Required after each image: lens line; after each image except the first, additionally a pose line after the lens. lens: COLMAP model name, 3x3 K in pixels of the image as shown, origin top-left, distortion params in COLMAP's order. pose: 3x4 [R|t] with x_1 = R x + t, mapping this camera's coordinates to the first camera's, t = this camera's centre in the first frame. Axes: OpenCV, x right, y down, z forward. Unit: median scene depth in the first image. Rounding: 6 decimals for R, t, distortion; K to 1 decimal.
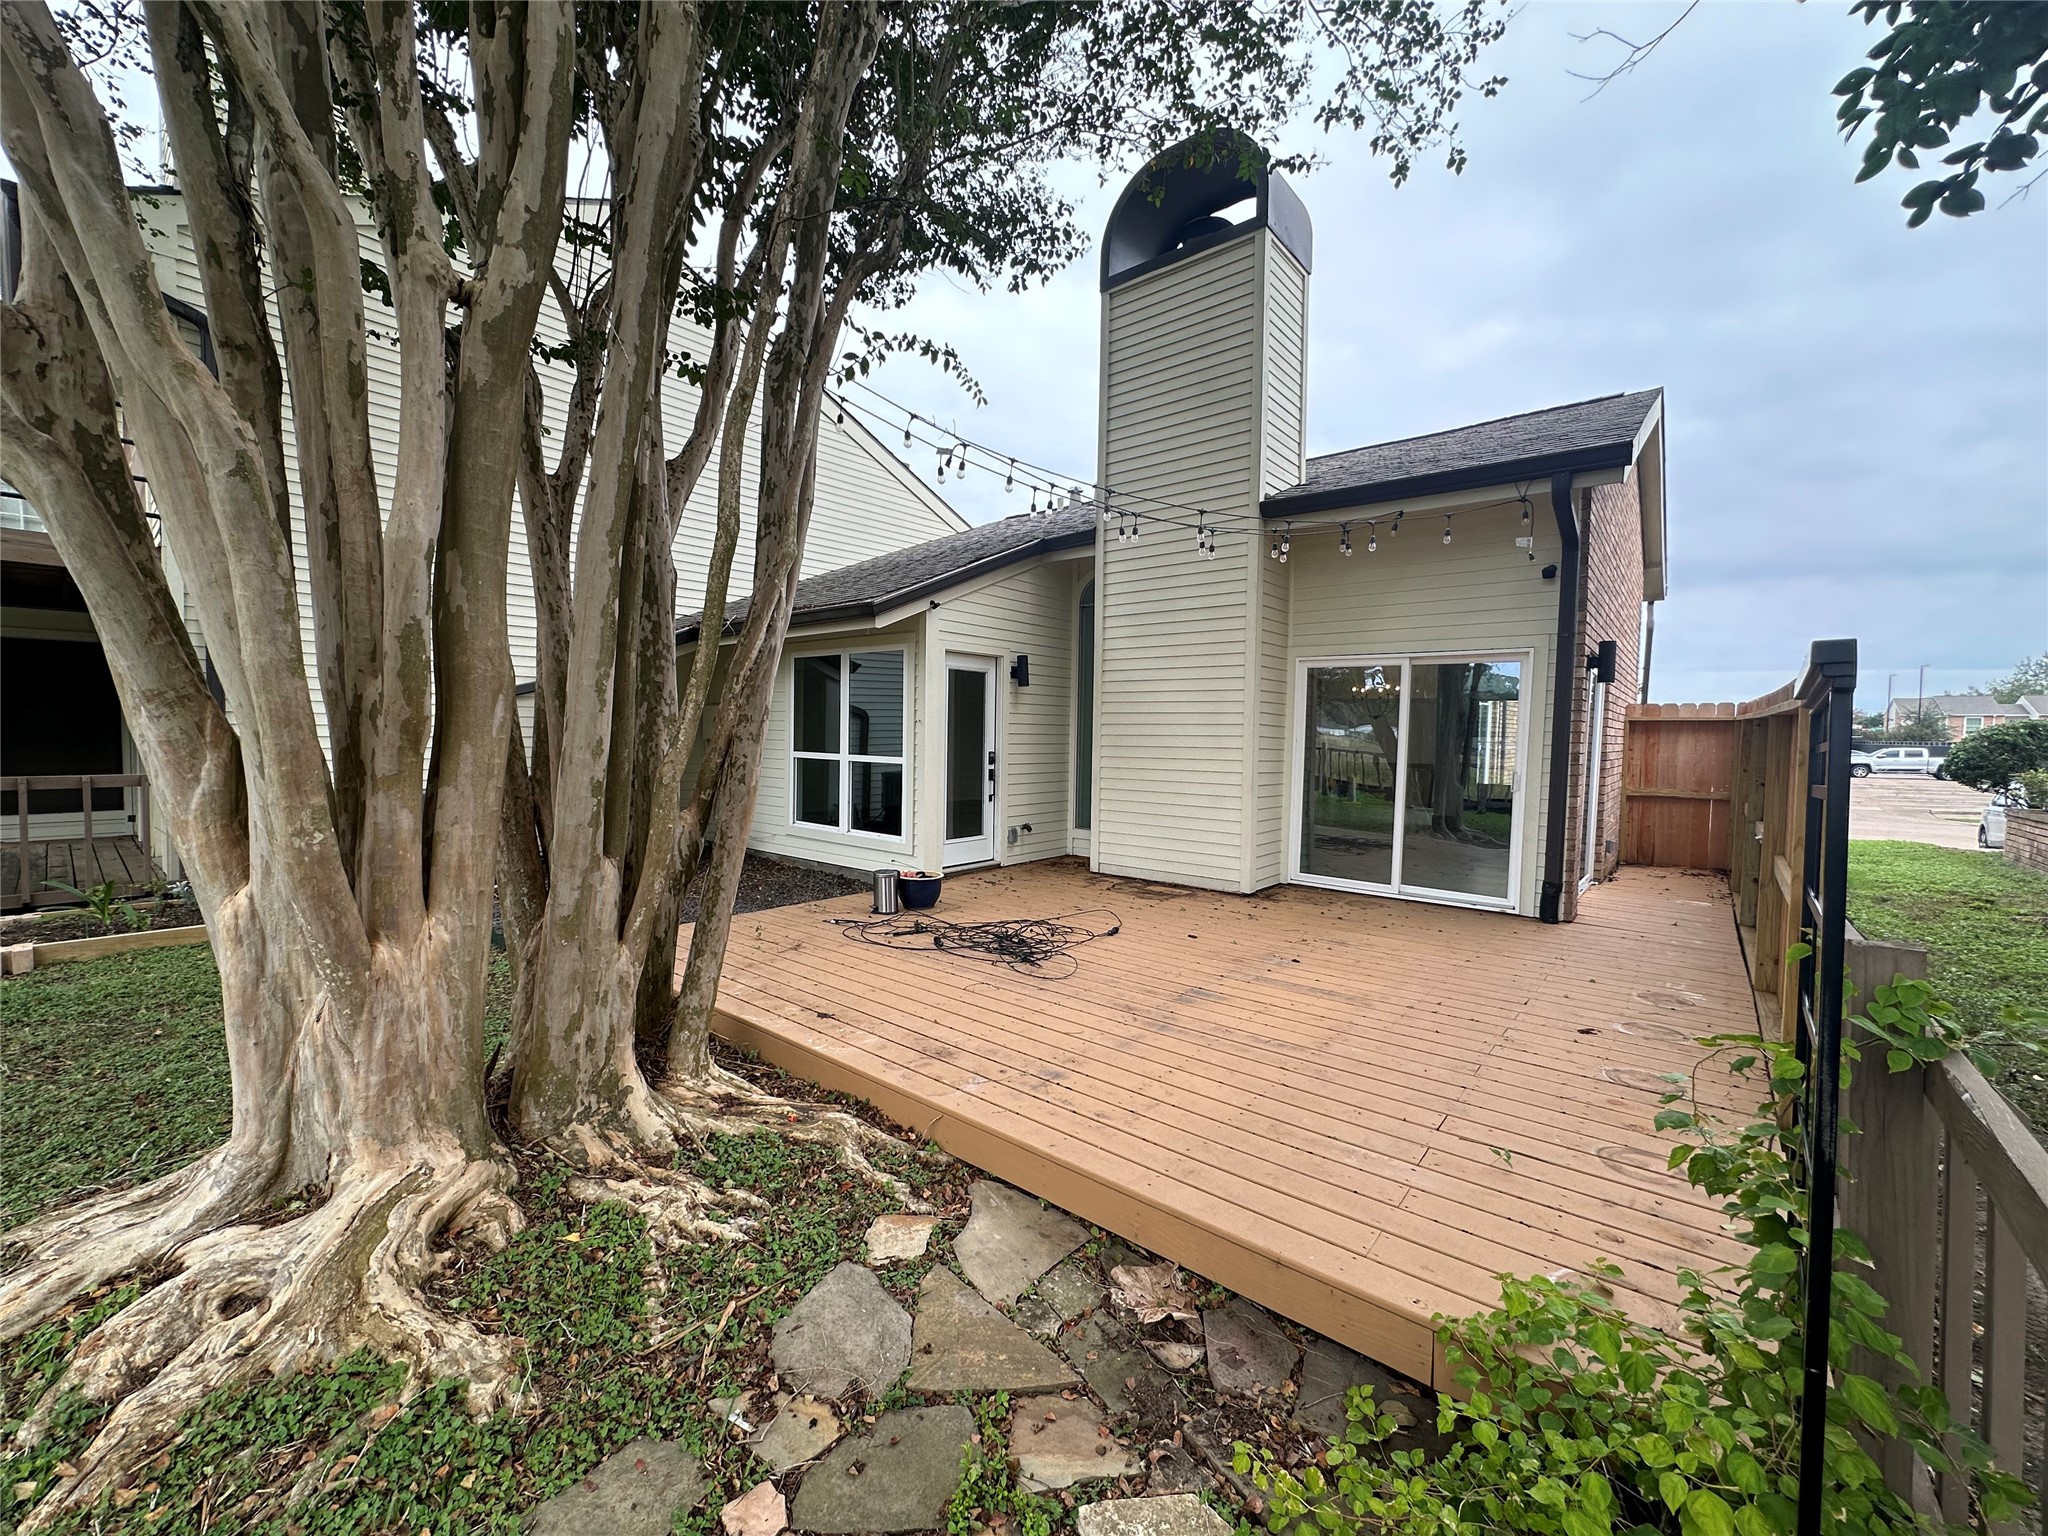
lens RADIAL K [[820.5, 0, 1024.1], [0, 820.5, 758.3], [0, 0, 1]] dist [-0.001351, -0.000327]
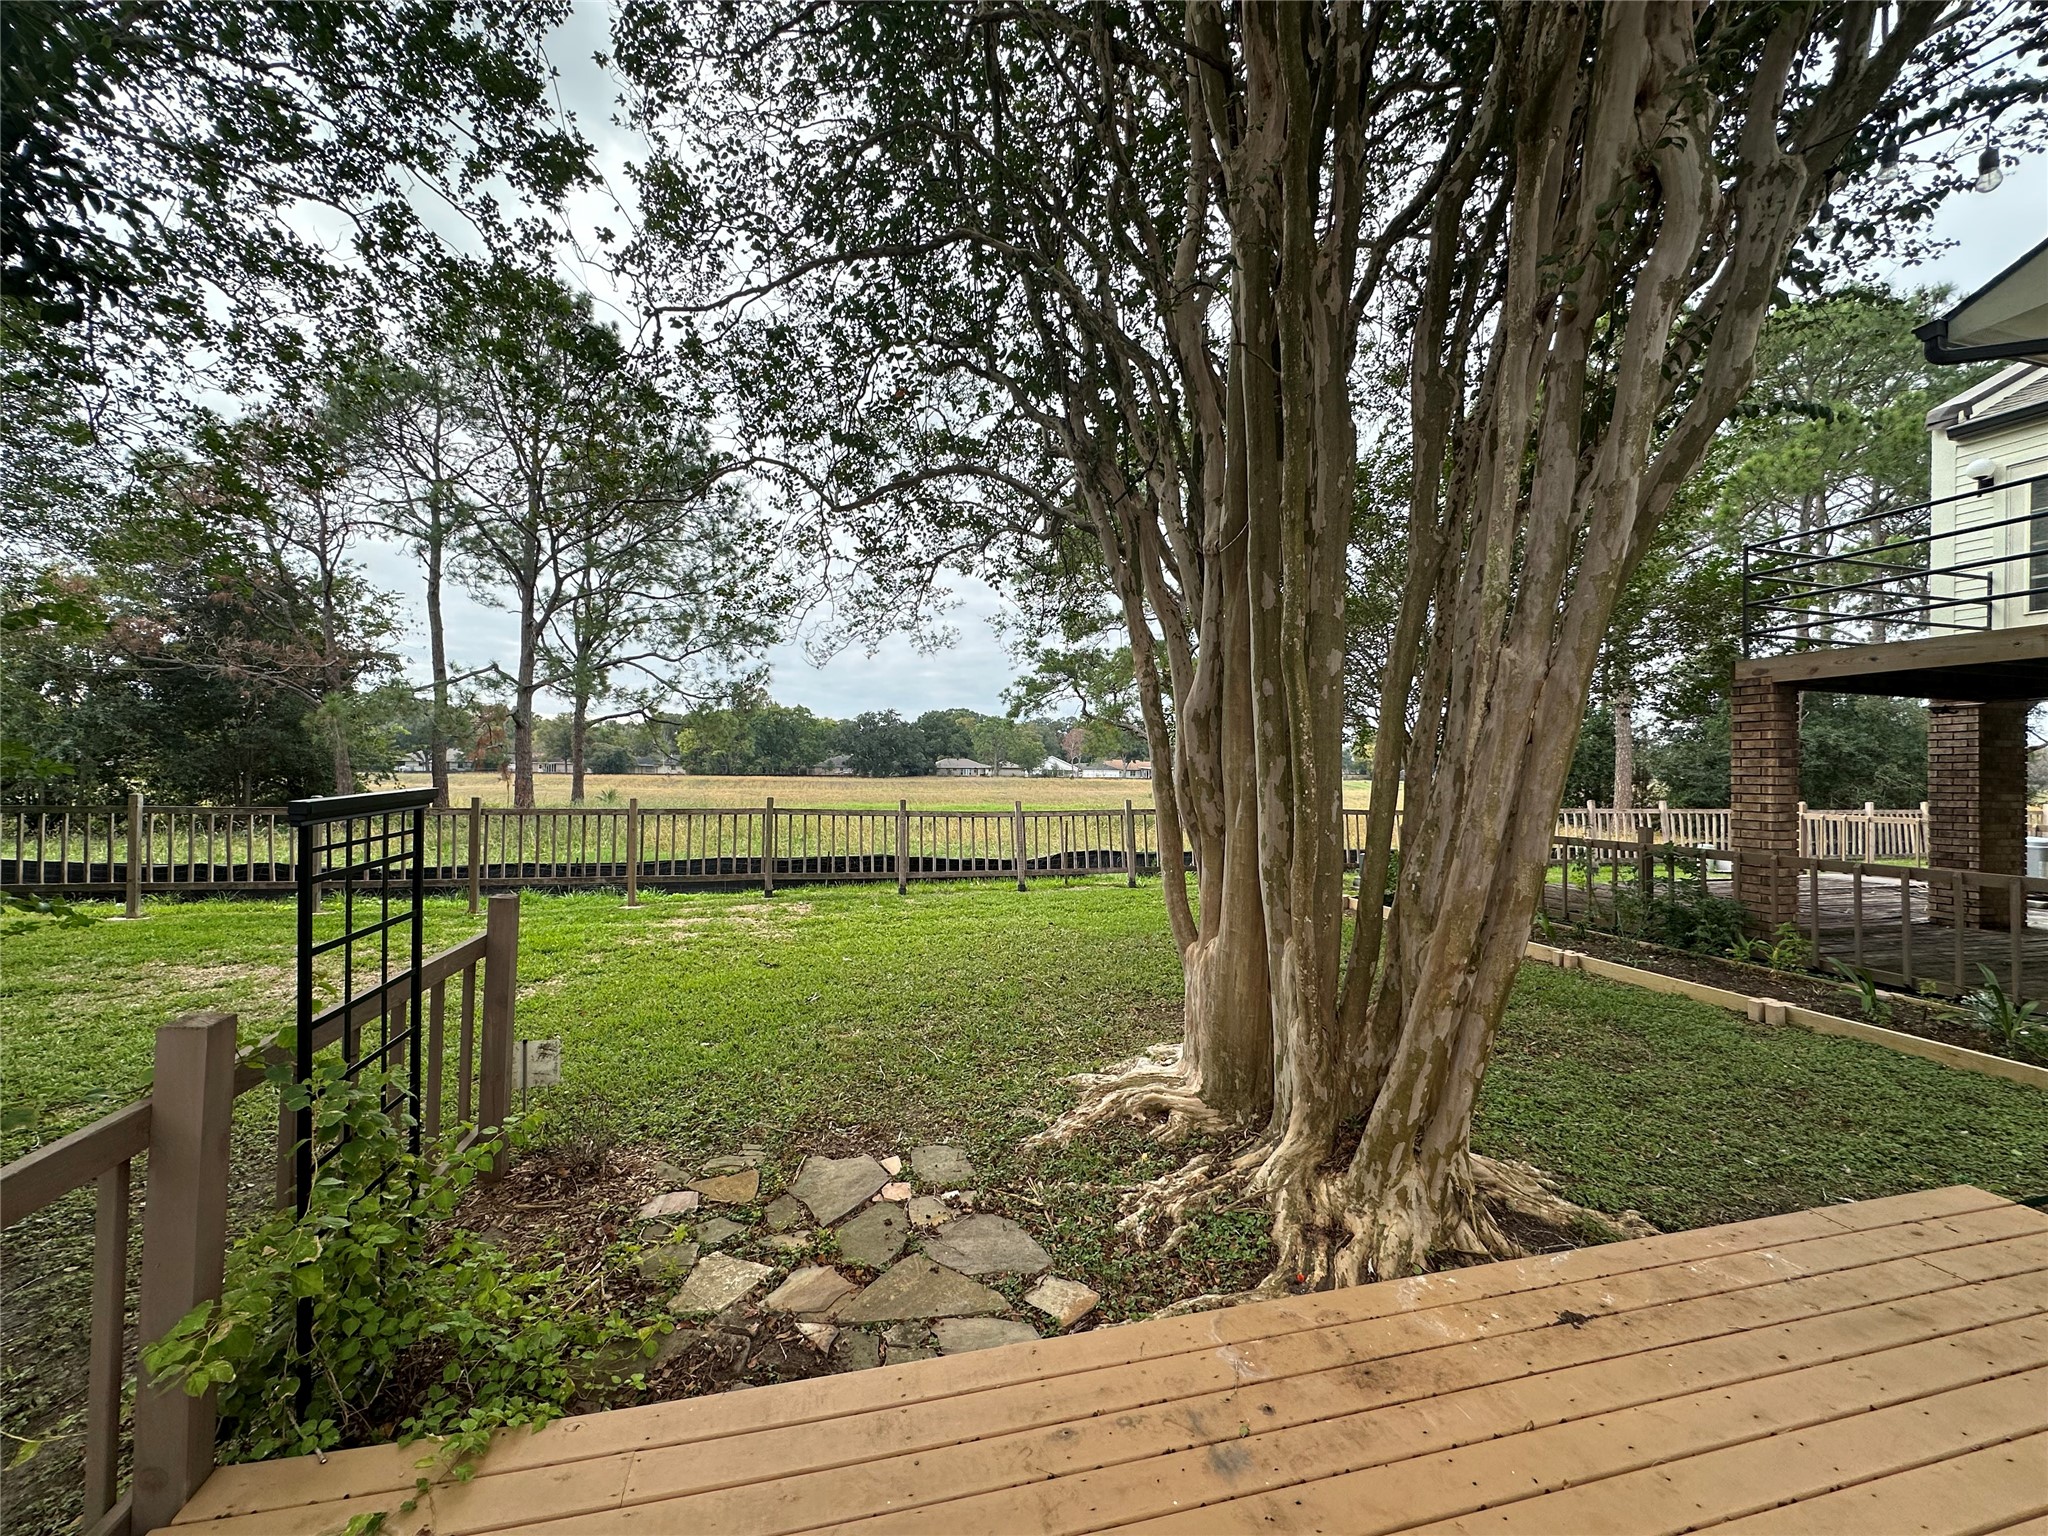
lens RADIAL K [[820.5, 0, 1021.8], [0, 820.5, 767.7], [0, 0, 1]] dist [-0.001351, -0.000327]
pose [[-0.587284, -0.020298, -0.809126, 0.833614], [-0.048041, 0.998797, 0.009813, -0.137857], [0.807954, 0.044634, -0.587553, 1.681336]]
